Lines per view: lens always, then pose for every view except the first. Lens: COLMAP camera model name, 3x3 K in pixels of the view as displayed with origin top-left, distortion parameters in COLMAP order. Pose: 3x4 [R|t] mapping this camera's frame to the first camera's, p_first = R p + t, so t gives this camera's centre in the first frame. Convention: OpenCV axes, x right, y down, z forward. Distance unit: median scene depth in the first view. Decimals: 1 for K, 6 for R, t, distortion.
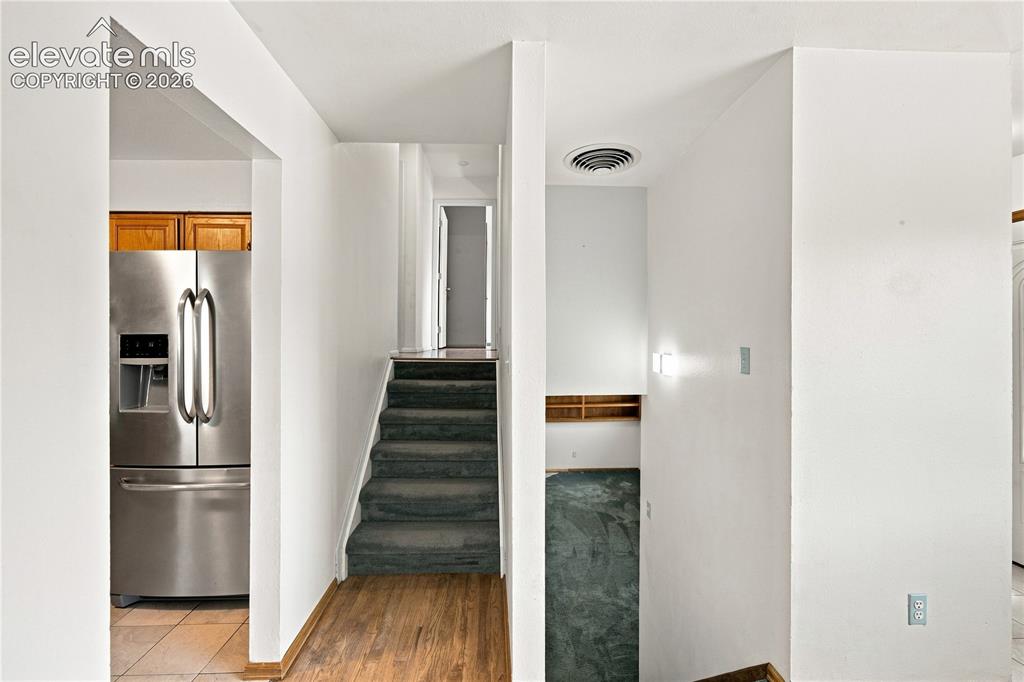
lens RADIAL K [[418.8, 0, 510.5], [0, 418.8, 341.9], [0, 0, 1]] dist [-0.010932, 0.006015]
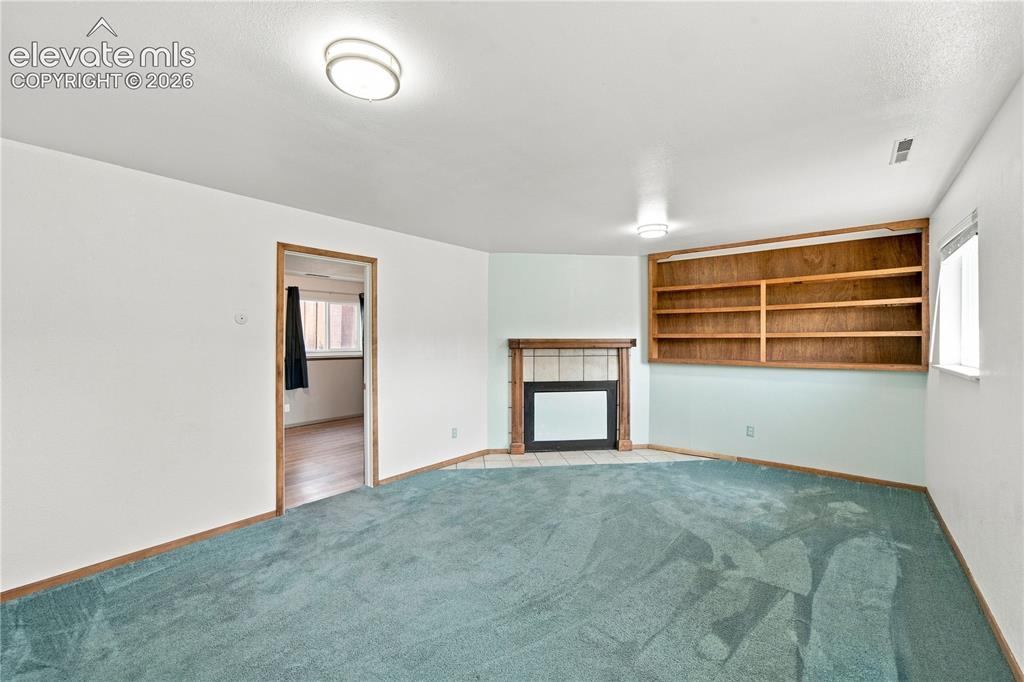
lens RADIAL K [[418.8, 0, 509.0], [0, 418.8, 339.8], [0, 0, 1]] dist [-0.010932, 0.006015]
pose [[0.751398, 0.003906, -0.659837, 0.319143], [-0.002016, 0.999991, 0.003624, 0.184365], [0.659846, -0.001393, 0.751400, 0.495207]]
